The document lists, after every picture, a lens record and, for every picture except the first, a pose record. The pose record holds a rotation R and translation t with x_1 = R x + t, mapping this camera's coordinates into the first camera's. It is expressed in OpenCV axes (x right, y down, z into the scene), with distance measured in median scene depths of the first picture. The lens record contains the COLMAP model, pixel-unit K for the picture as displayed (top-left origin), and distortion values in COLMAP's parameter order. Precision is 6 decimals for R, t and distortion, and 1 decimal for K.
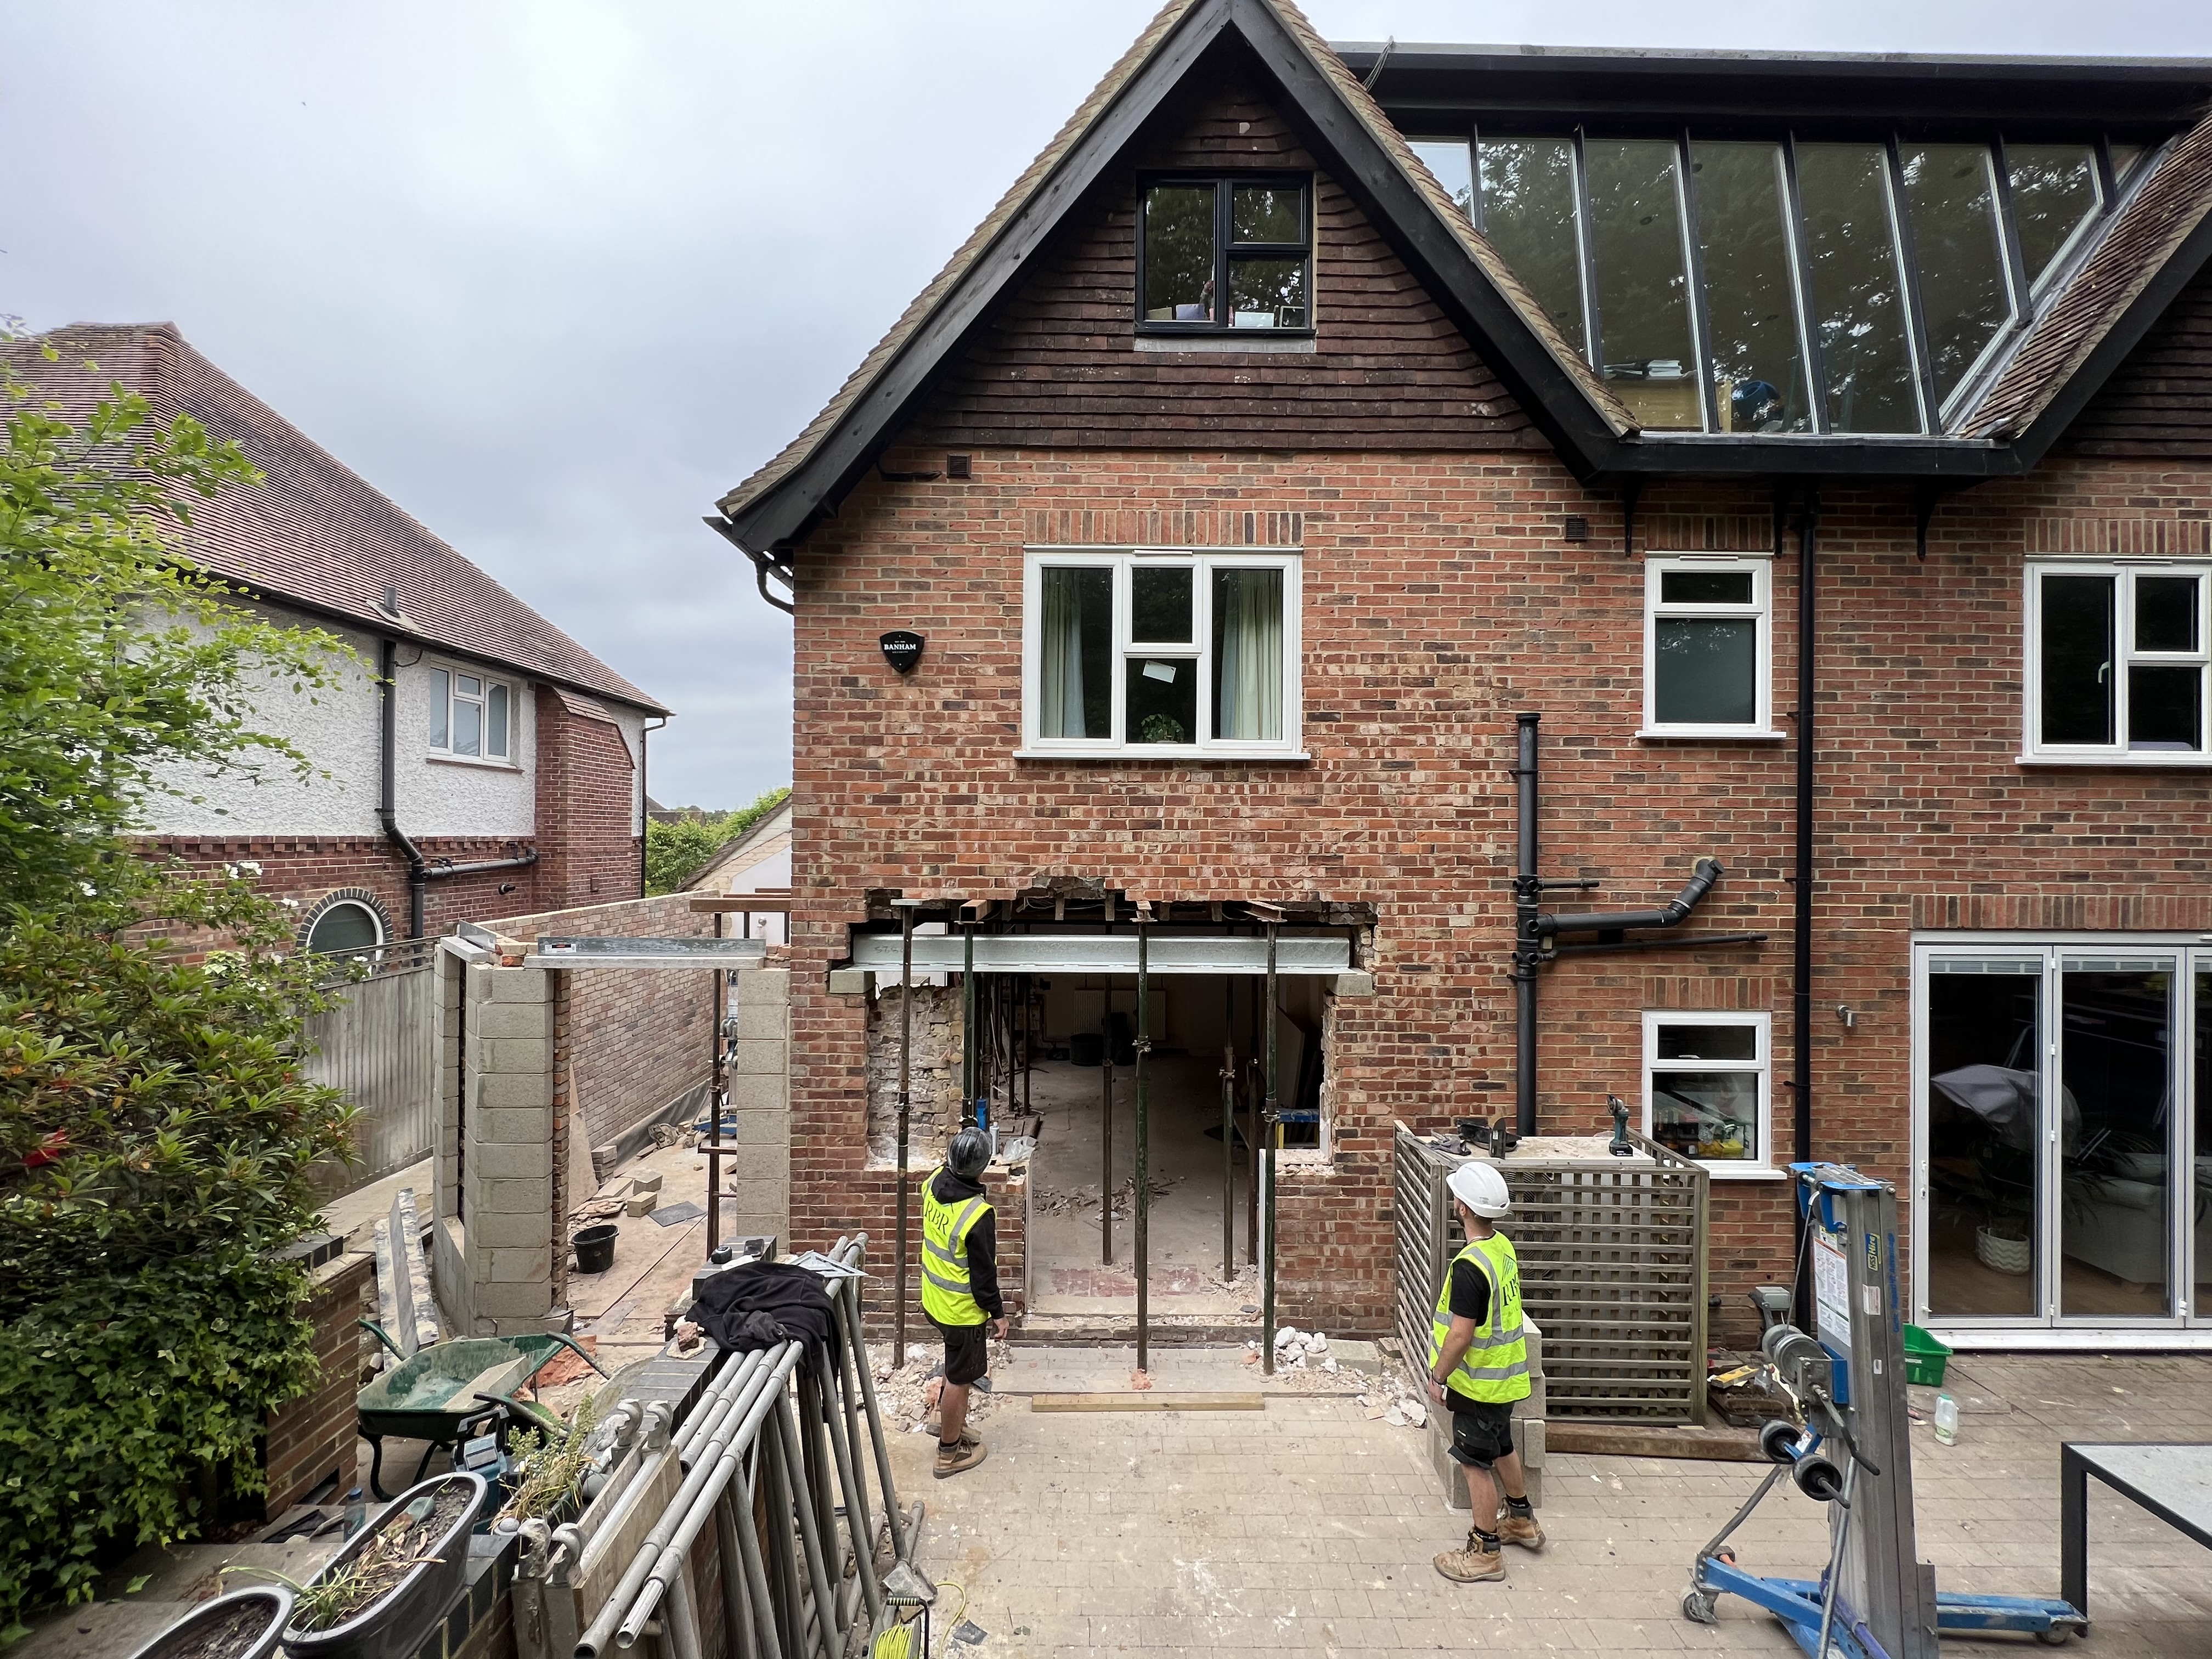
lens RADIAL K [[885.7, 0, 1102.9], [0, 885.7, 823.9], [0, 0, 1]] dist [-0.000220, -0.000005]
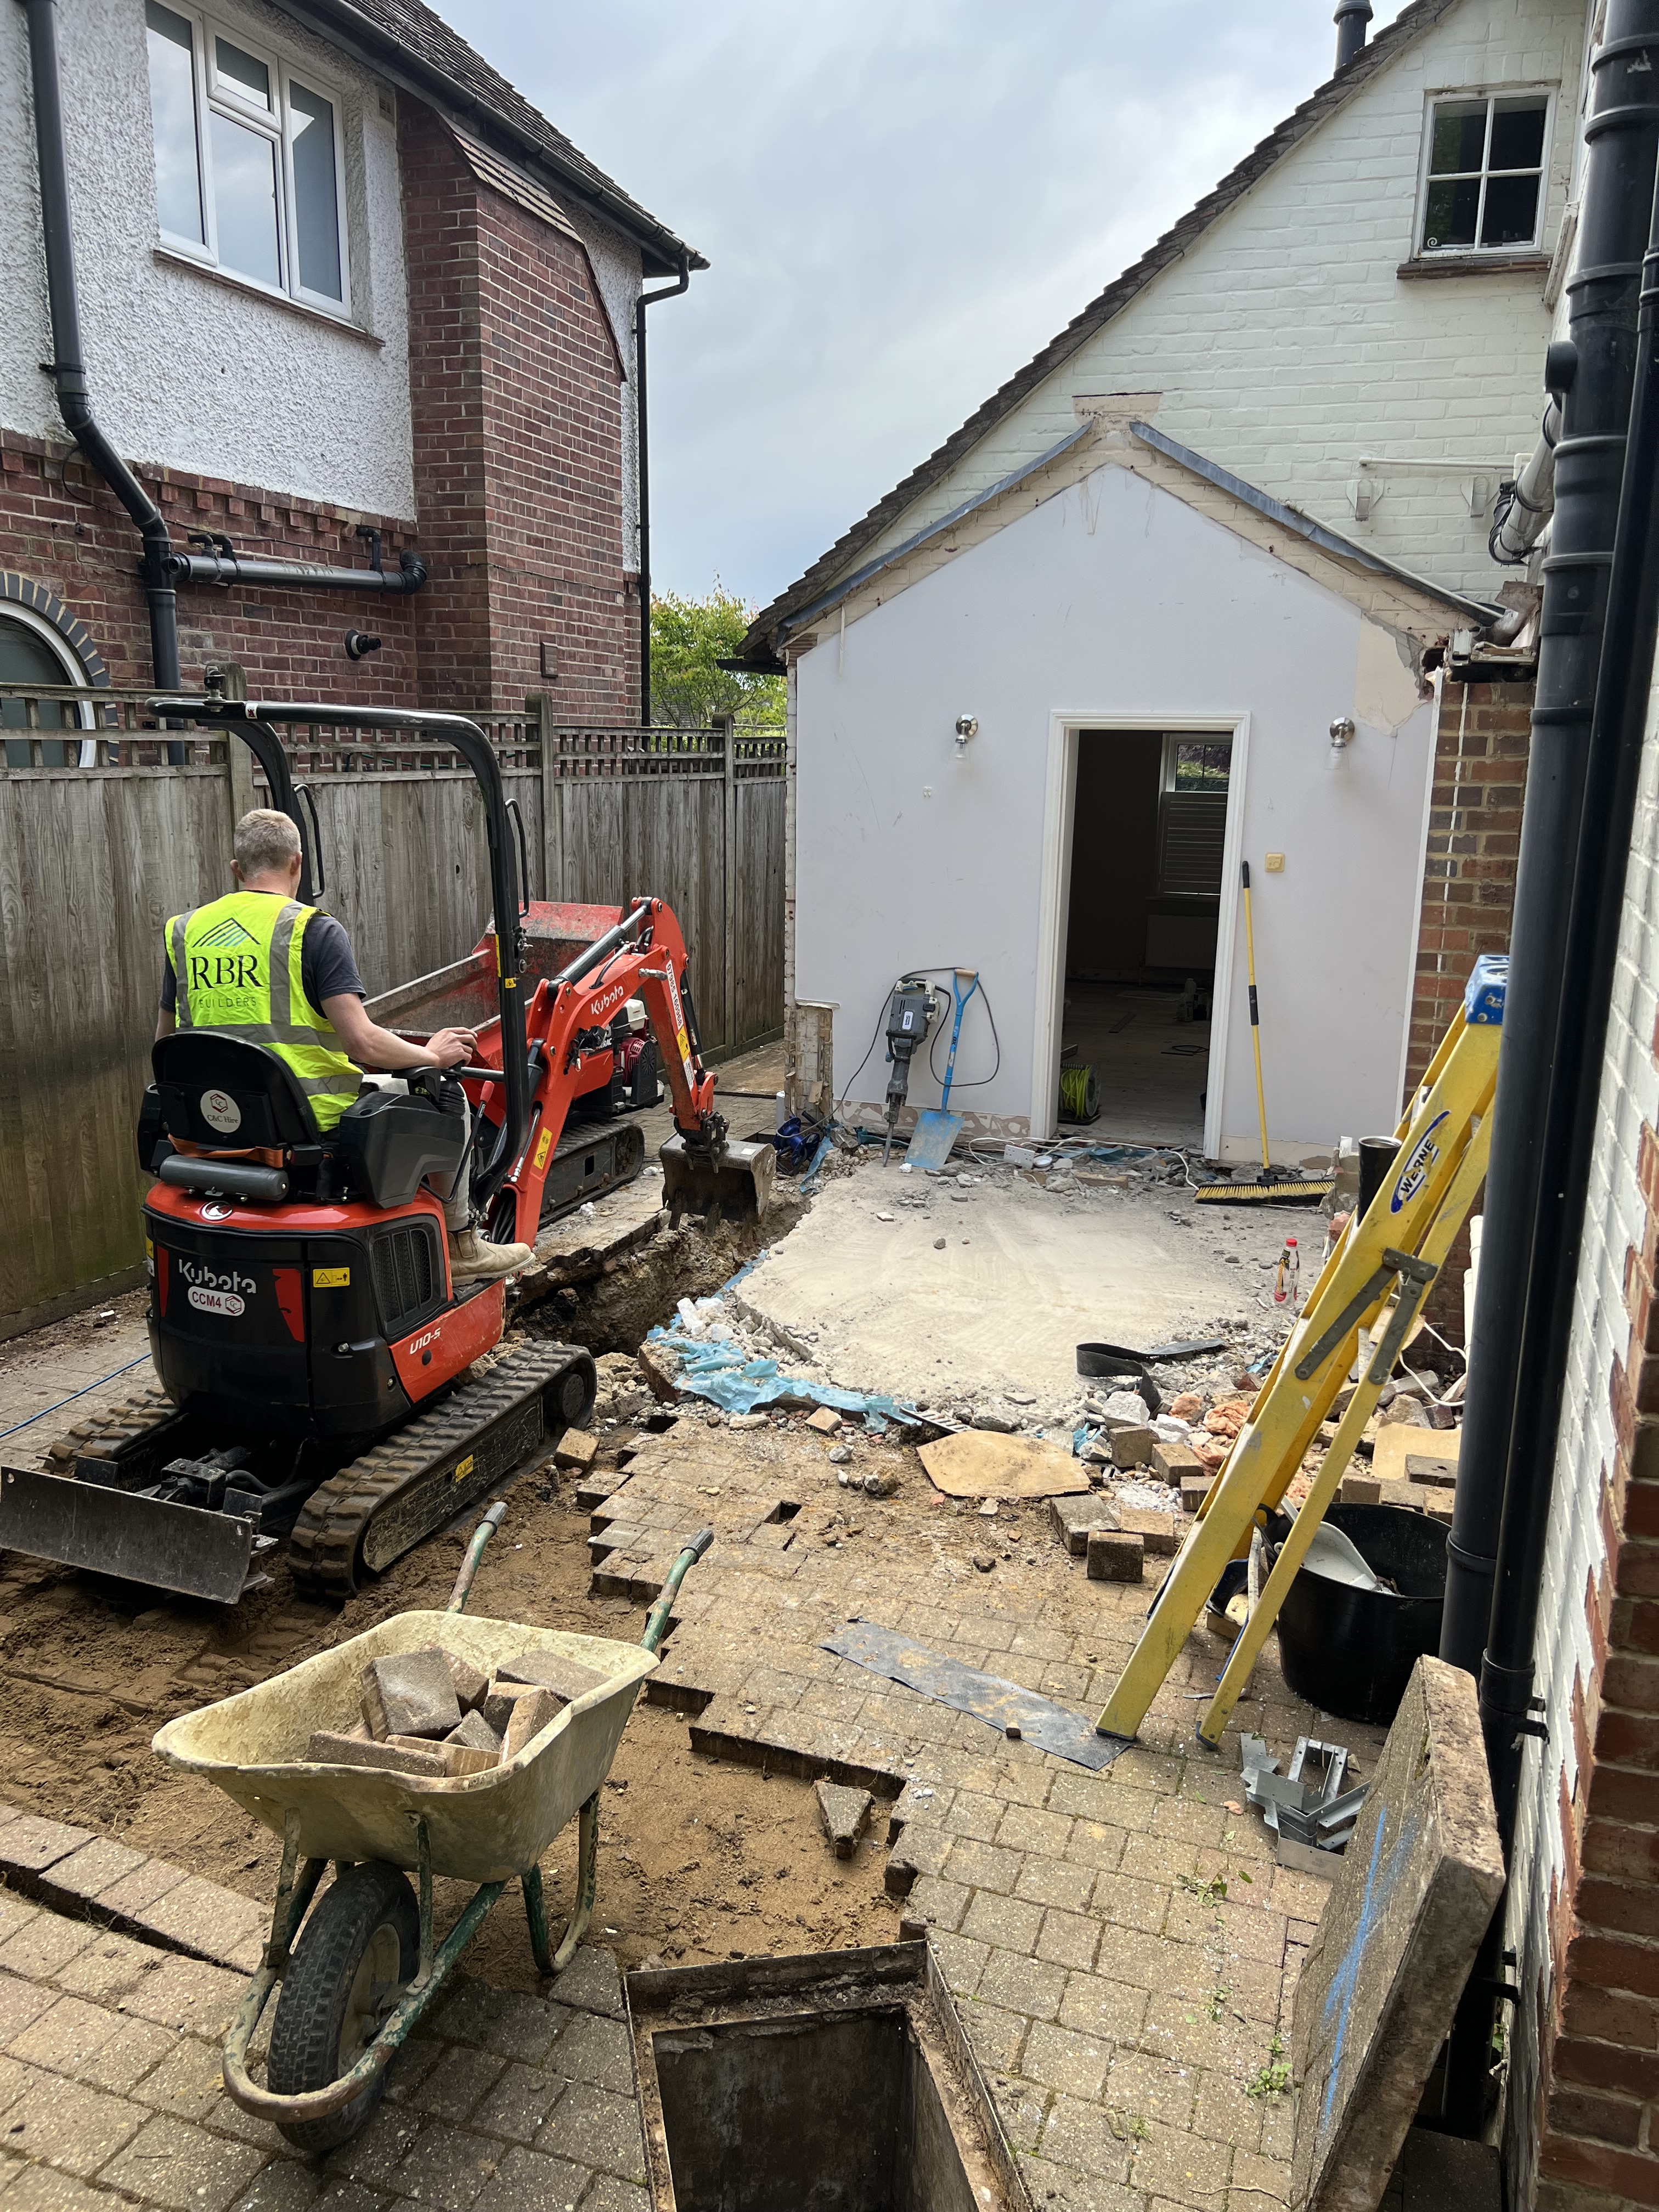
lens RADIAL K [[1660.5, 0, 830.4], [0, 1660.5, 1107.7], [0, 0, 1]] dist [0.006310, 0.003738]
pose [[0.940744, 0.079242, -0.329730, -0.204912], [-0.002328, 0.973802, 0.227387, 0.109487], [0.339110, -0.213145, 0.916282, 0.331728]]
